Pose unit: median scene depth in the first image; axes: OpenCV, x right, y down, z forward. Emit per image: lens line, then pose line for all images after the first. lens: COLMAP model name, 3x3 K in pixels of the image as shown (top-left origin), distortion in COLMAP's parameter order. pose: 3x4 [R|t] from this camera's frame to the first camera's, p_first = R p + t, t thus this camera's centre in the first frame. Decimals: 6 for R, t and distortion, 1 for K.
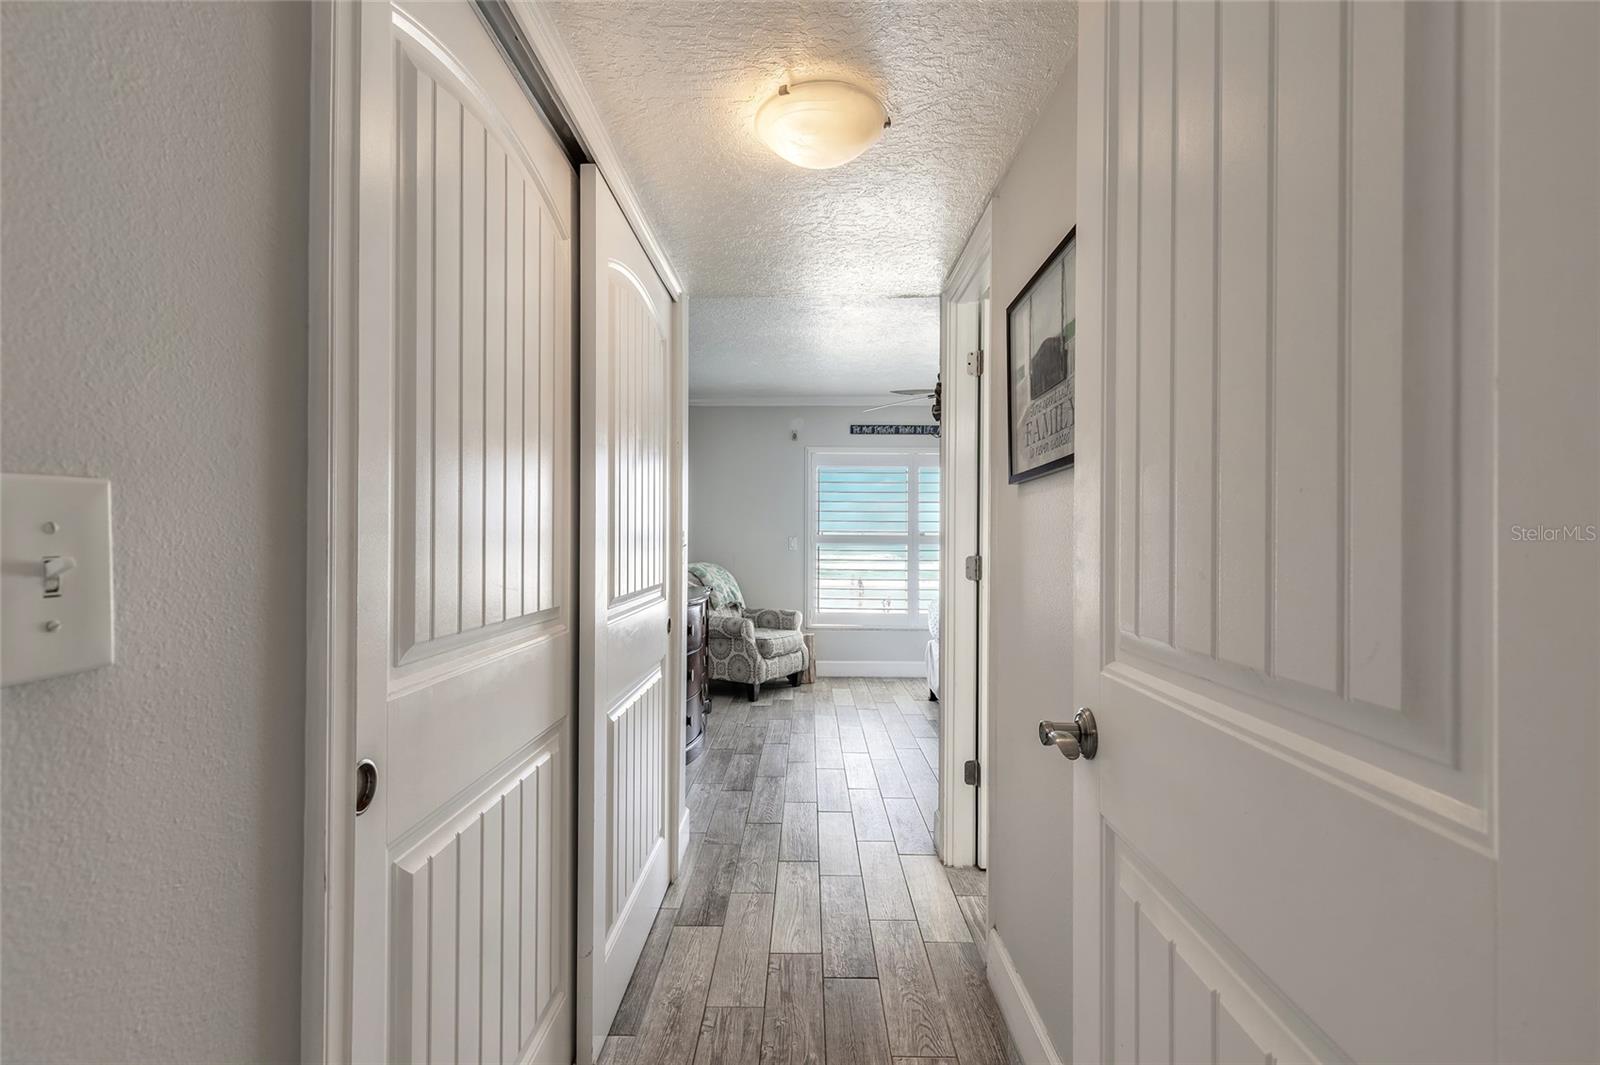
lens RADIAL K [[728.5, 0, 809.8], [0, 728.5, 538.4], [0, 0, 1]] dist [0.010248, -0.002231]
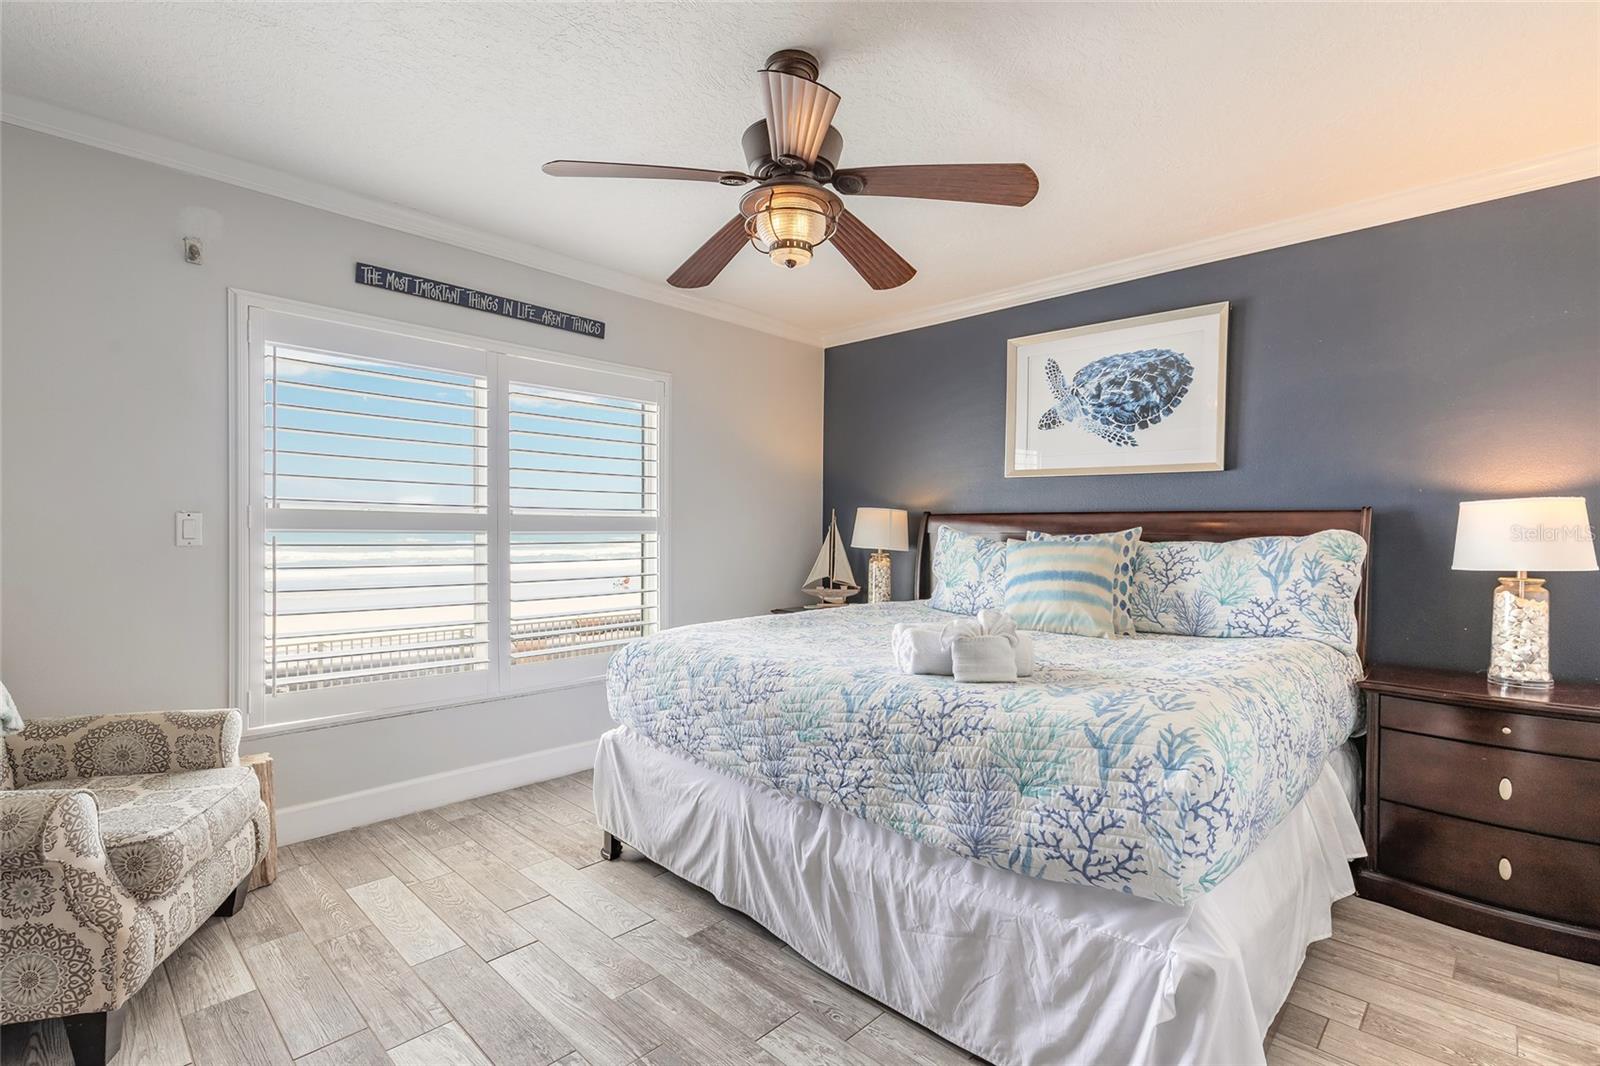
lens RADIAL K [[728.5, 0, 791.7], [0, 728.5, 537.8], [0, 0, 1]] dist [0.010248, -0.002231]
pose [[0.697713, -0.003109, 0.716371, -0.083423], [-0.010258, 0.999845, 0.014330, 0.003255], [-0.716304, -0.017347, 0.697573, 0.525047]]
